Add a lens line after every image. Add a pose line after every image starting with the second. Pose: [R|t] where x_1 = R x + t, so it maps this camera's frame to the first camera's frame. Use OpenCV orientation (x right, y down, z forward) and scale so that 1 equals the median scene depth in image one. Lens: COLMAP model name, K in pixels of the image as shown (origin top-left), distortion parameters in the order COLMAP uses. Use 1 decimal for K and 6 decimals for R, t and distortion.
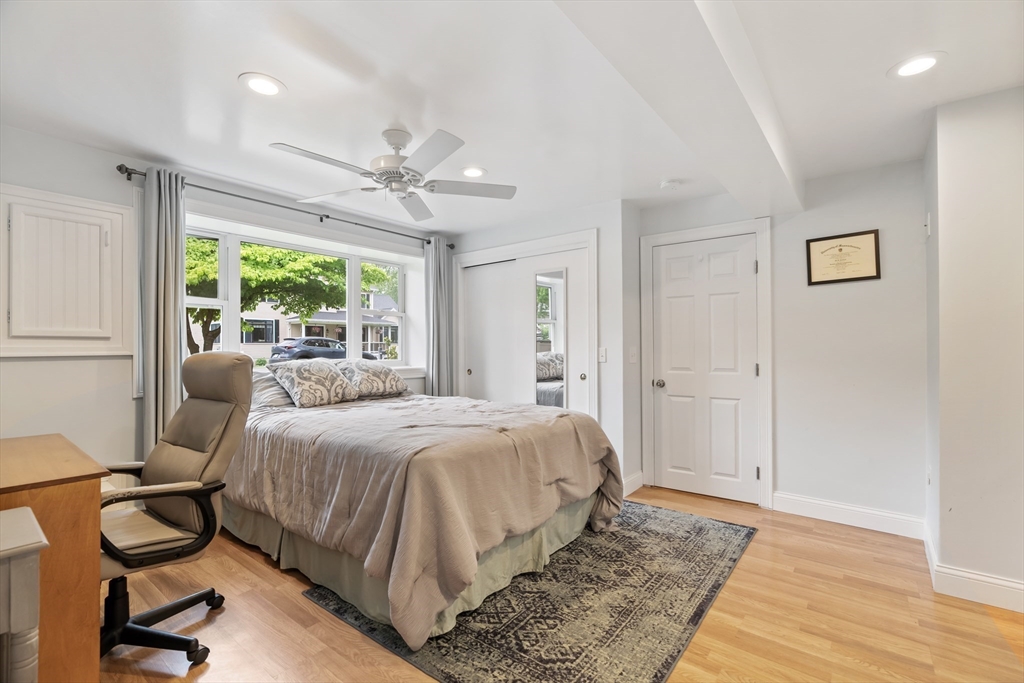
lens RADIAL K [[467.9, 0, 526.5], [0, 467.9, 344.1], [0, 0, 1]] dist [-0.007681, 0.002534]
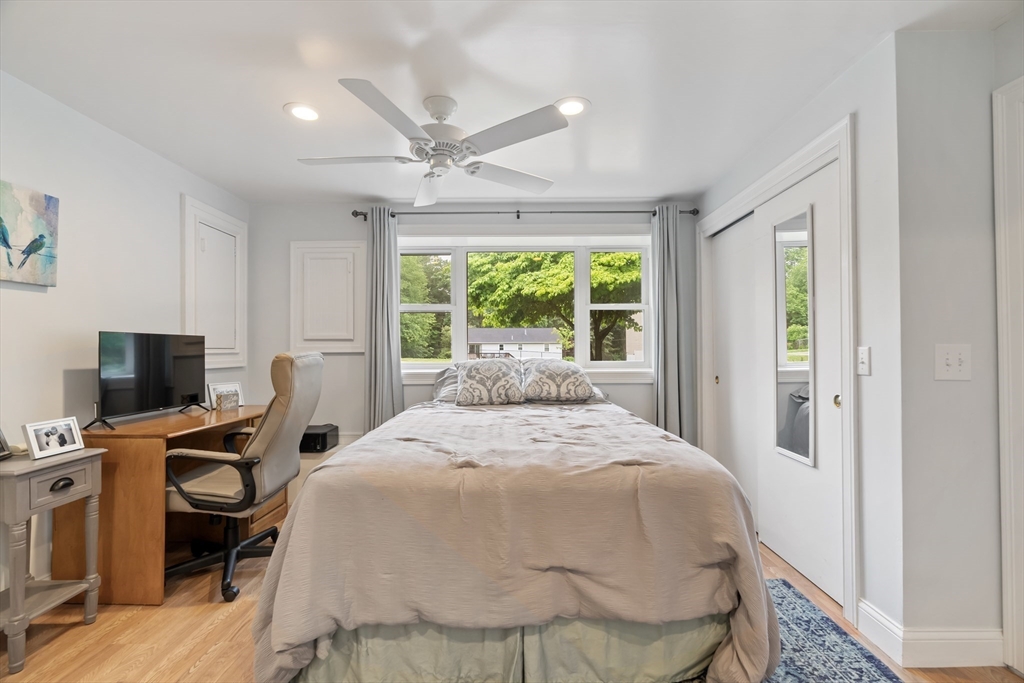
lens RADIAL K [[467.9, 0, 510.6], [0, 467.9, 343.4], [0, 0, 1]] dist [-0.007681, 0.002534]
pose [[0.594001, -0.005949, -0.804443, 0.370463], [0.007264, 0.999972, -0.002032, 0.003148], [0.804432, -0.004636, 0.594027, 0.431665]]
